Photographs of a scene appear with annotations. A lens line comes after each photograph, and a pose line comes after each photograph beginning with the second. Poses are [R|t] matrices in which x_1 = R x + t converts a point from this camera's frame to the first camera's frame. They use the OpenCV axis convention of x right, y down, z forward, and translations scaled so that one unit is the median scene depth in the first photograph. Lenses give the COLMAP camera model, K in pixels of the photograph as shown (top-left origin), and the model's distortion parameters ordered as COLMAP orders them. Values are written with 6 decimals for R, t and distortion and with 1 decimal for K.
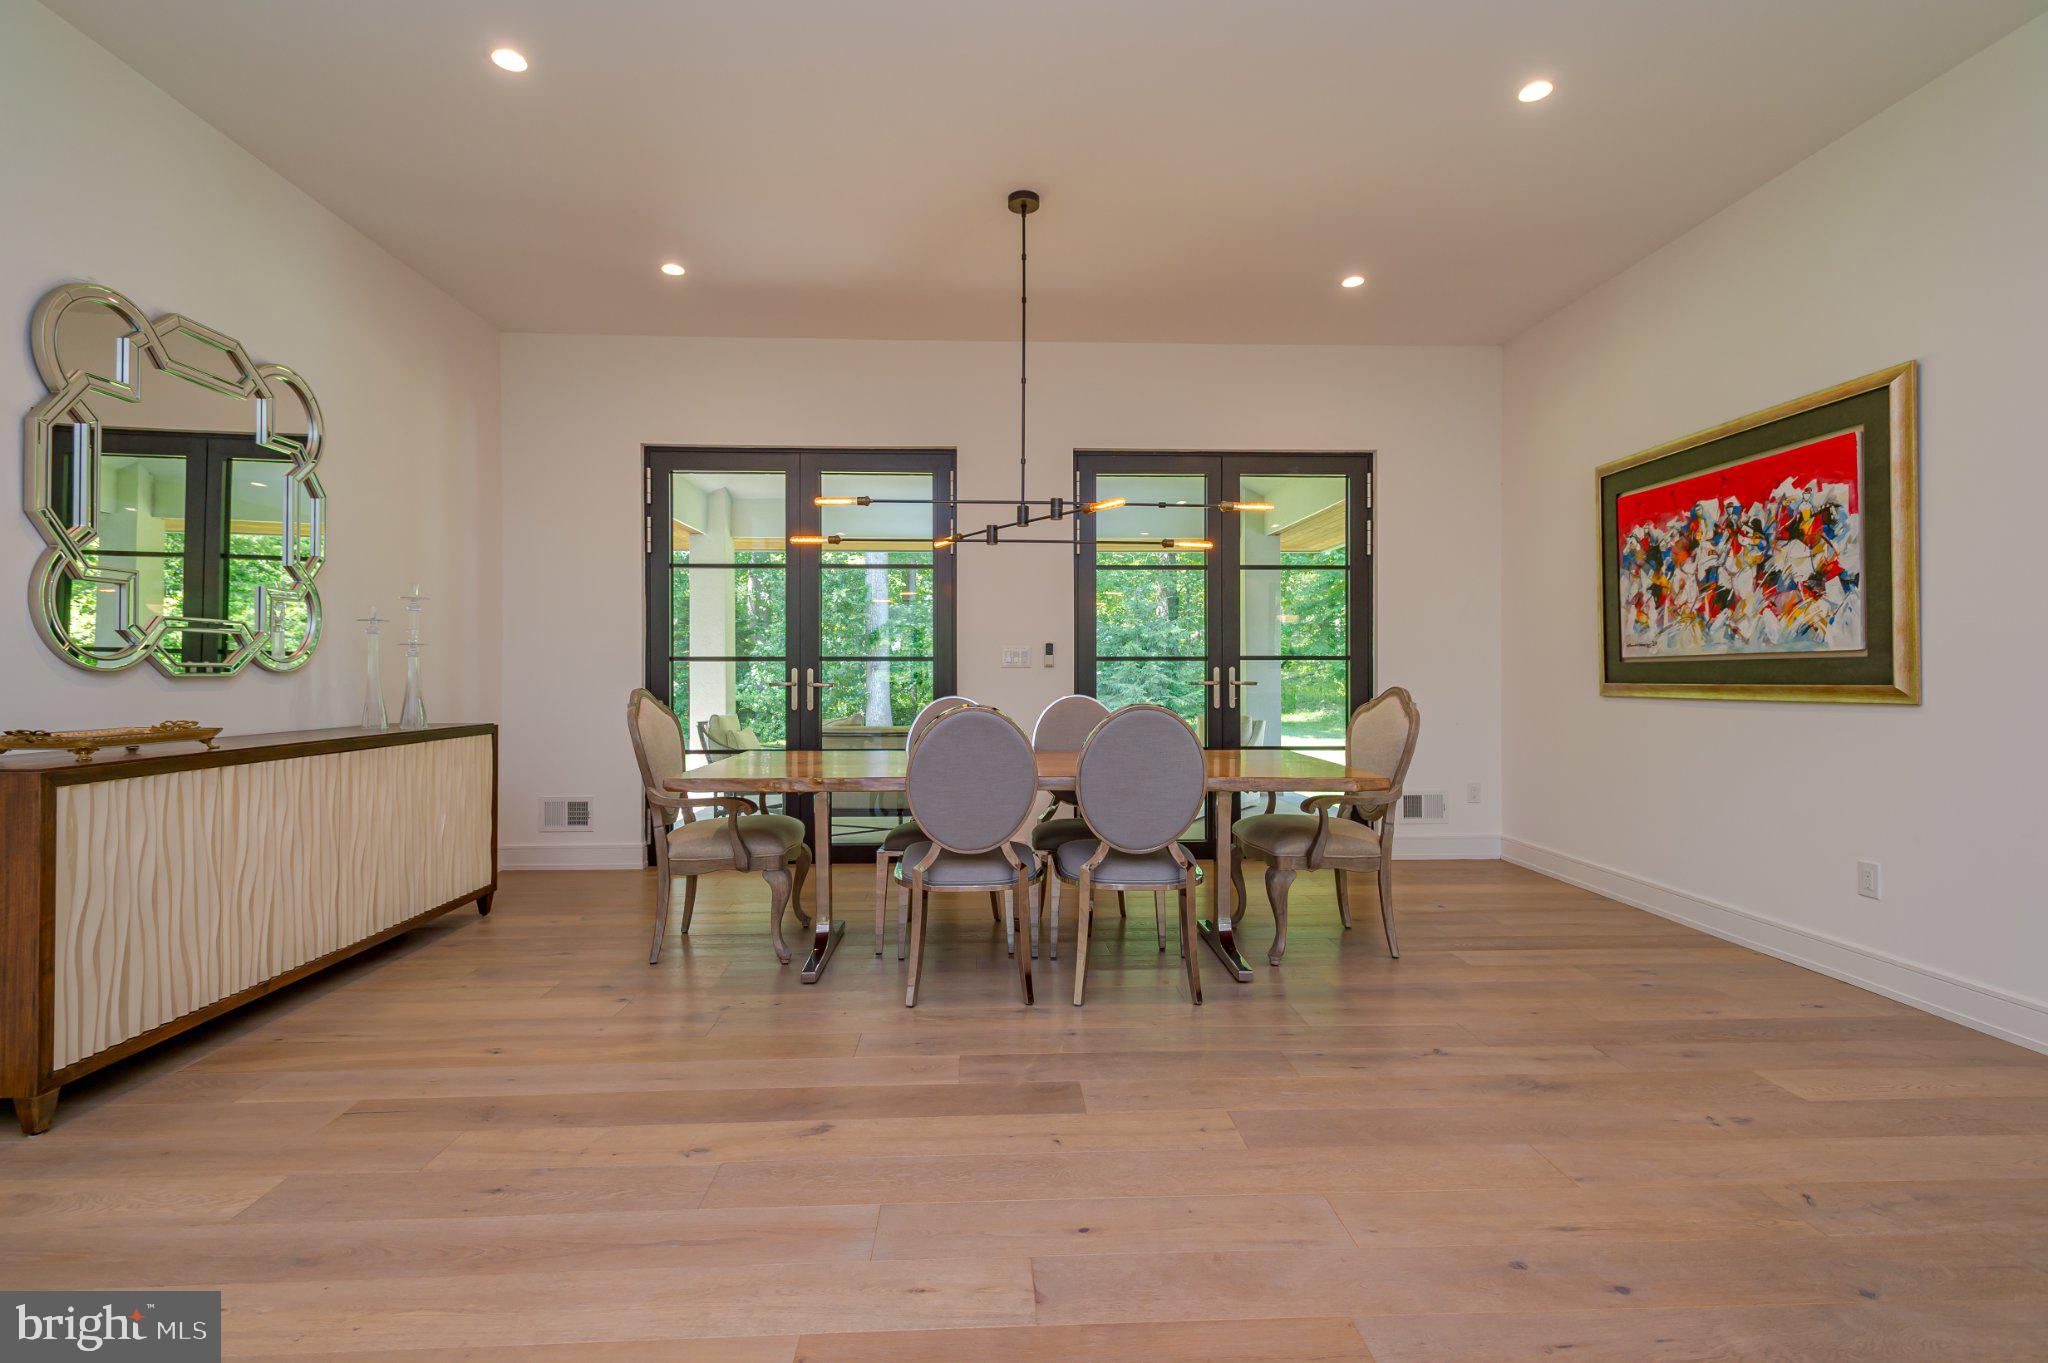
lens RADIAL K [[948.0, 0, 1021.4], [0, 948.0, 674.2], [0, 0, 1]] dist [0.017640, -0.006325]
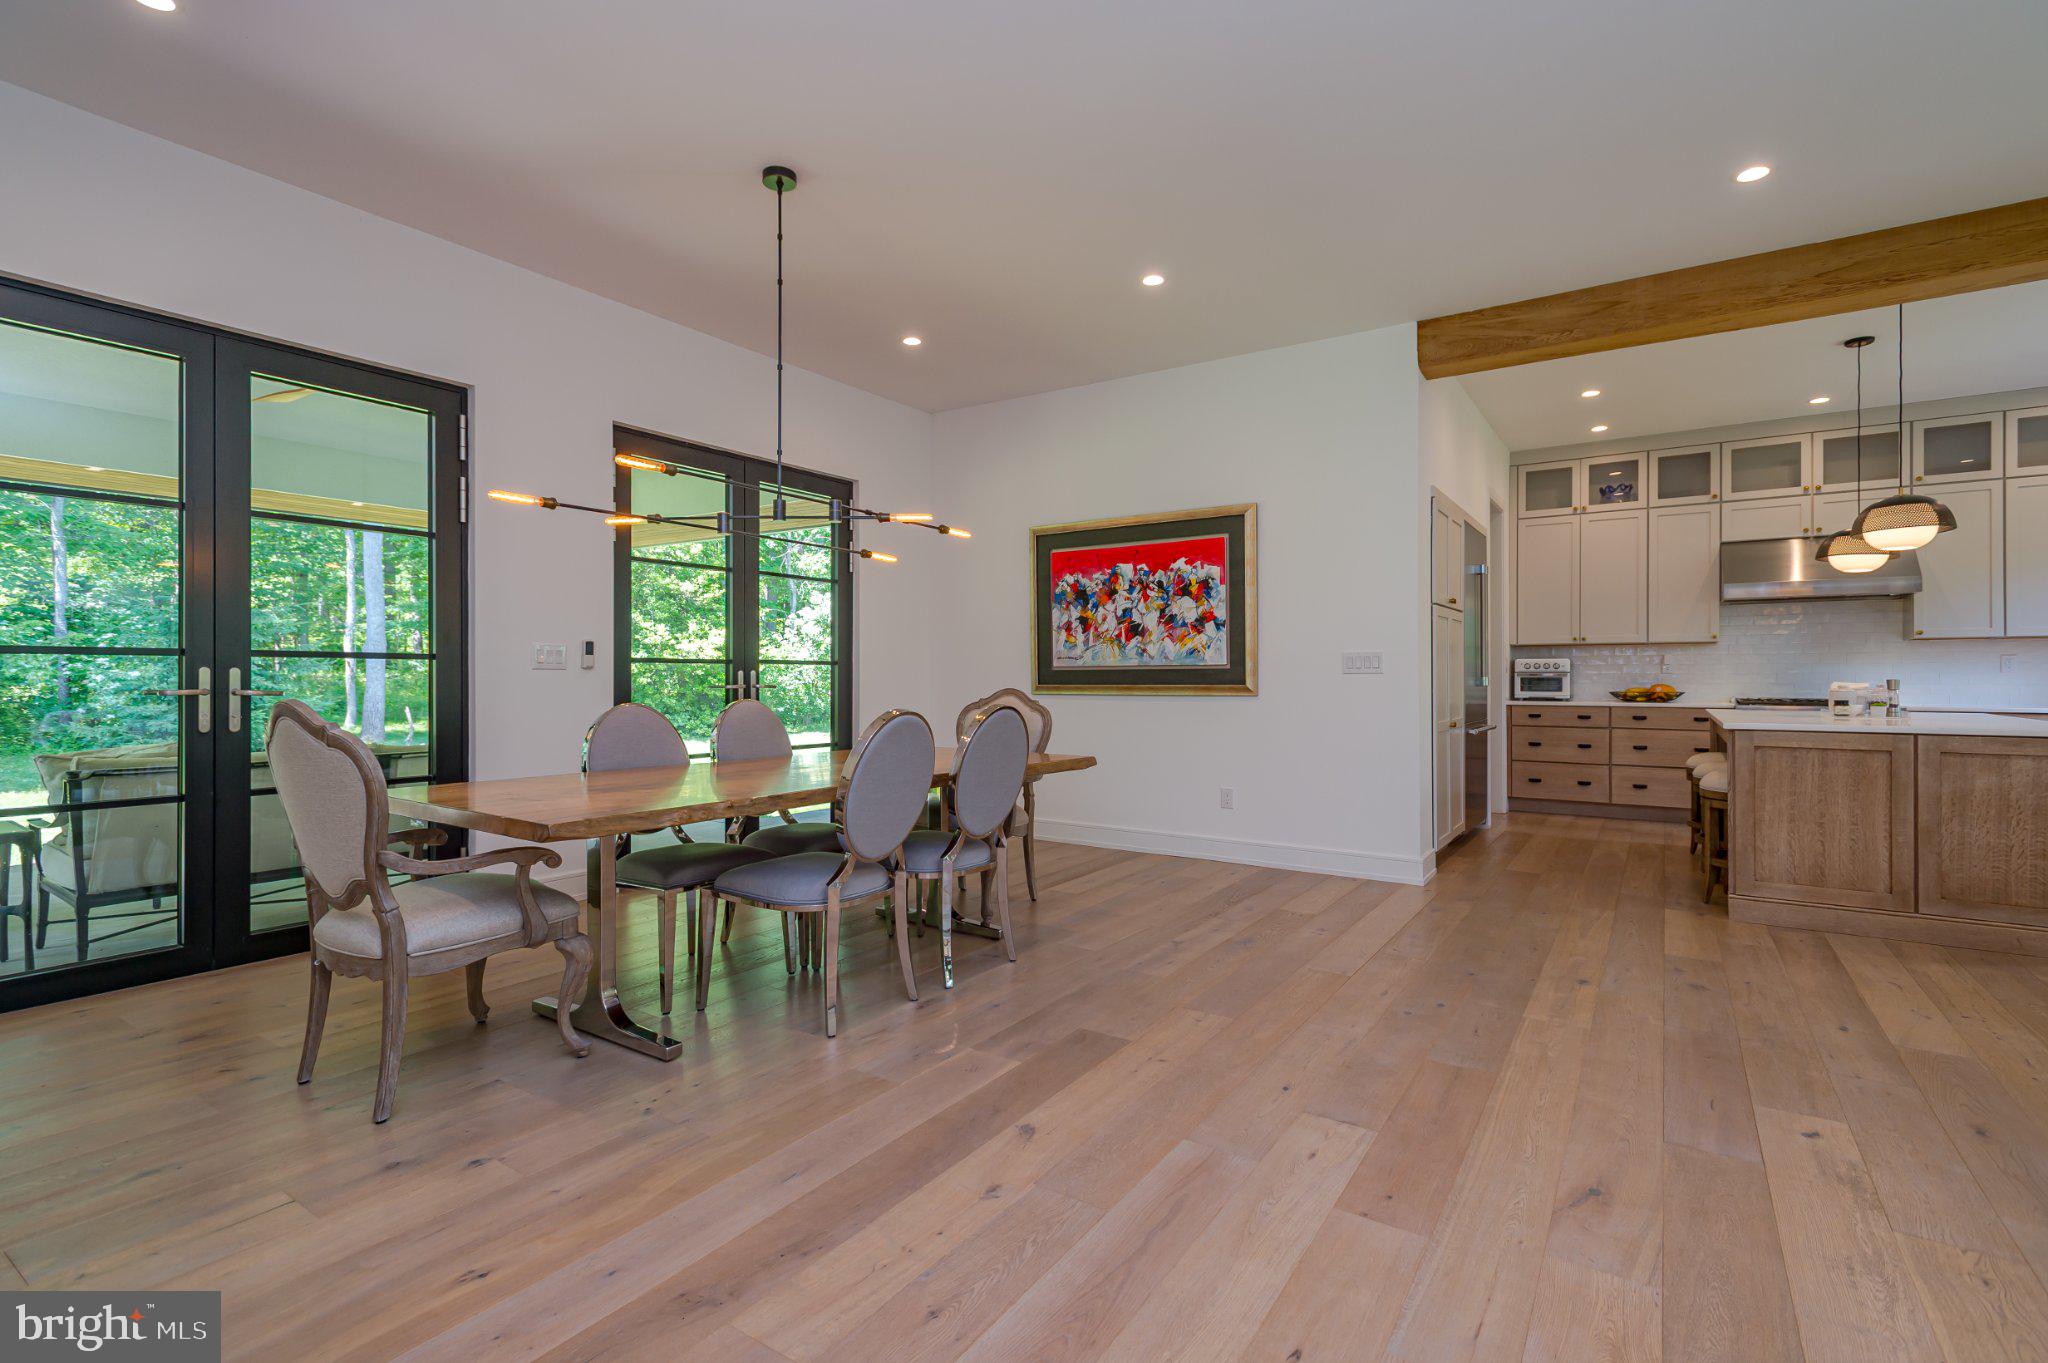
lens RADIAL K [[948.0, 0, 1021.4], [0, 948.0, 674.2], [0, 0, 1]] dist [0.017640, -0.006325]
pose [[0.596001, 0.004560, 0.802971, -0.588743], [-0.002160, 0.999989, -0.004076, -0.000167], [-0.802981, 0.000695, 0.596004, 0.232496]]
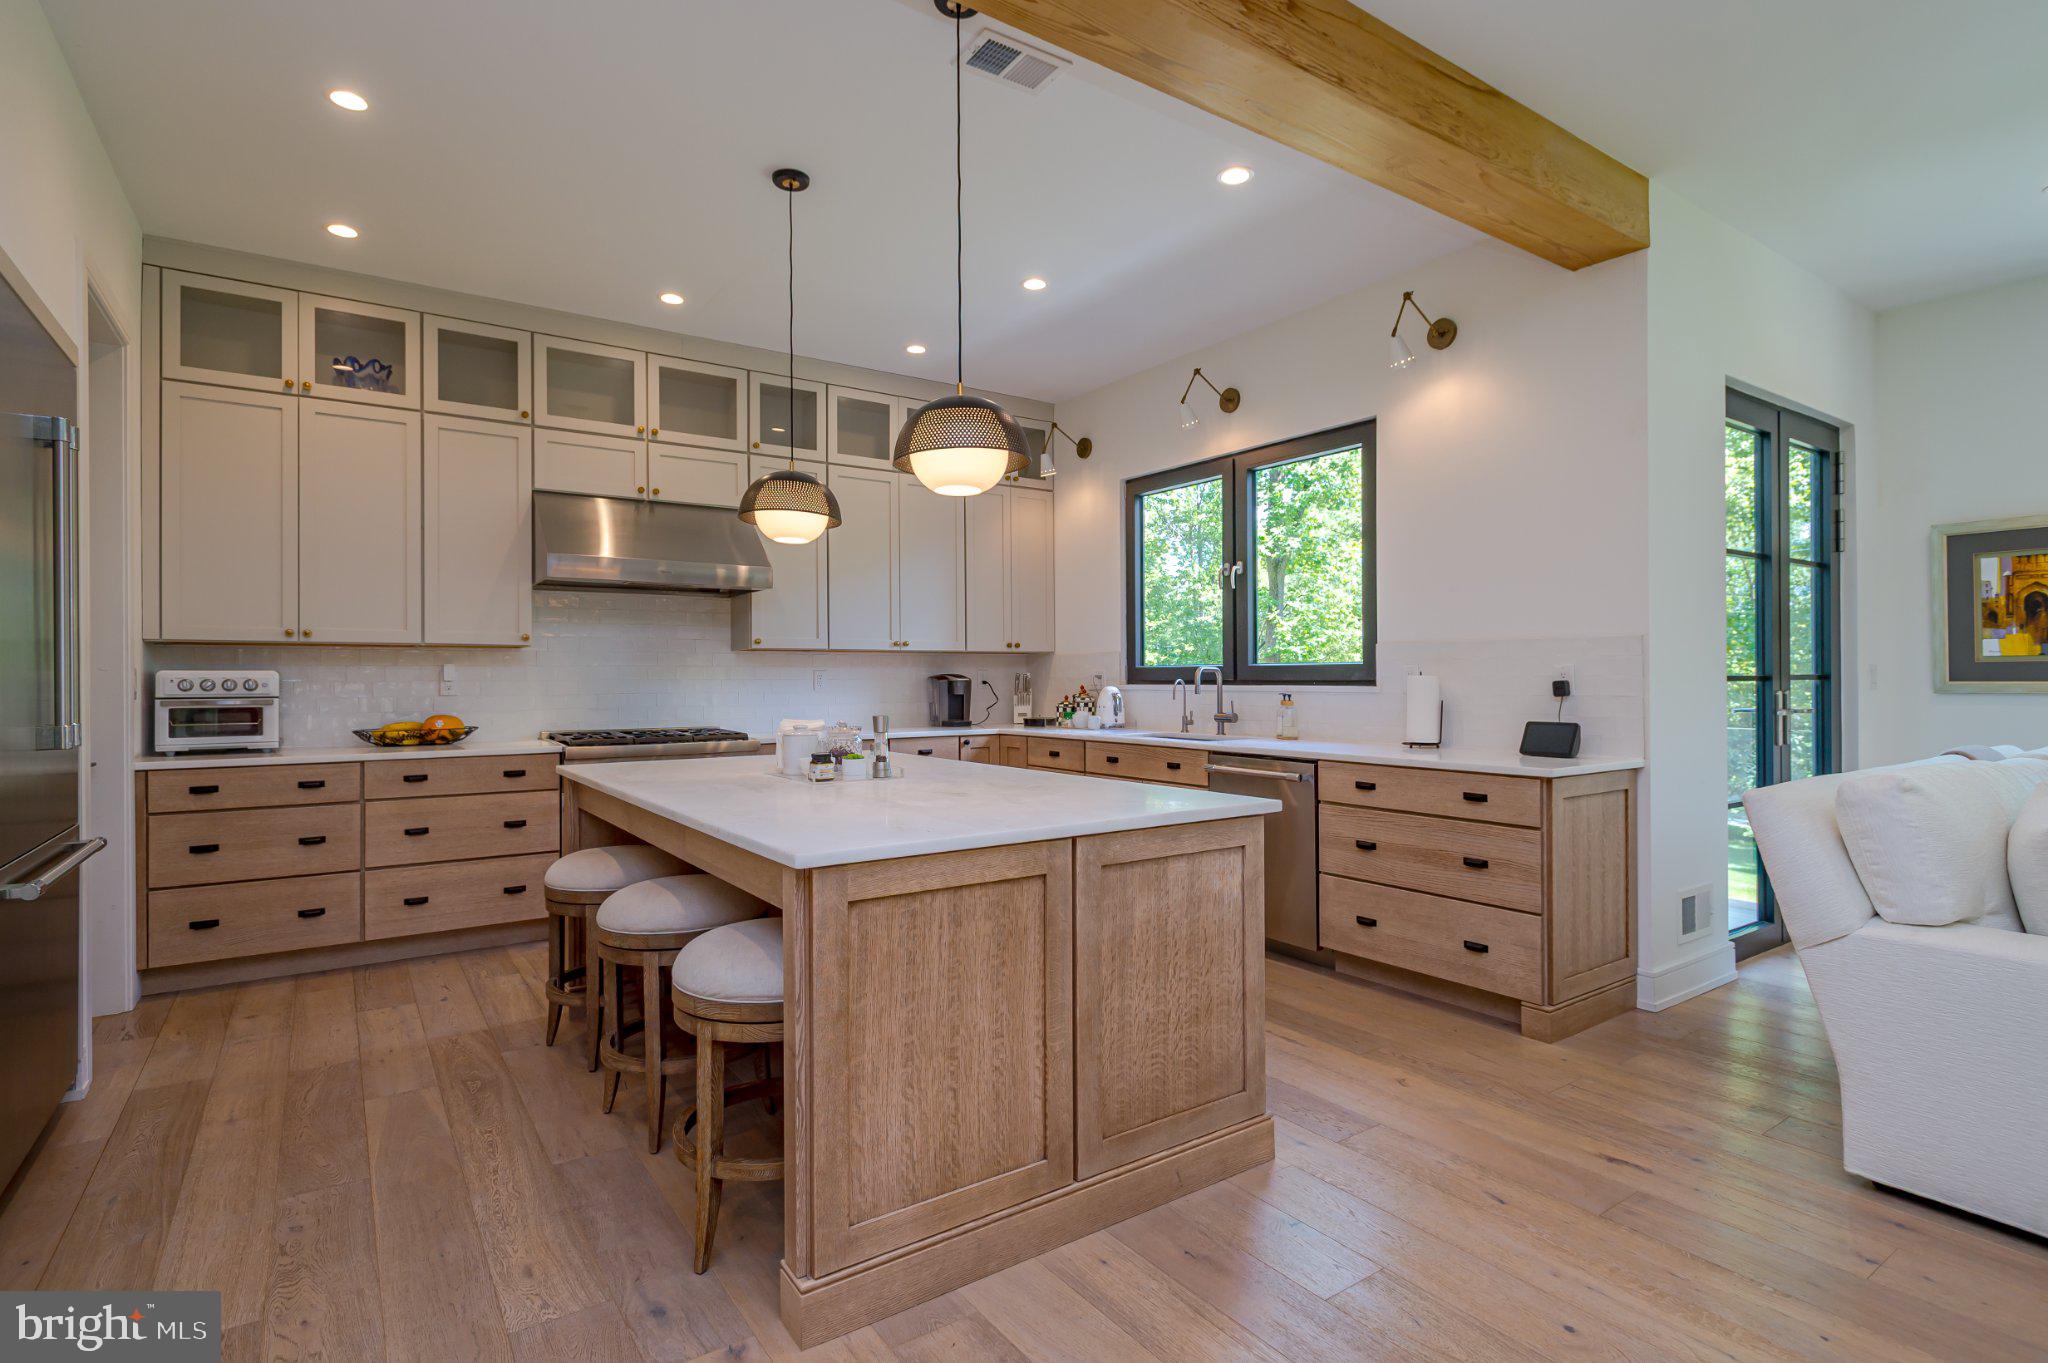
lens RADIAL K [[999.3, 0, 1019.0], [0, 999.3, 675.5], [0, 0, 1]] dist [0.002096, -0.001832]
pose [[-0.530833, 0.006961, 0.847448, 0.335693], [0.005426, 0.999974, -0.004816, -0.028057], [-0.847459, 0.002042, -0.530857, 0.391581]]
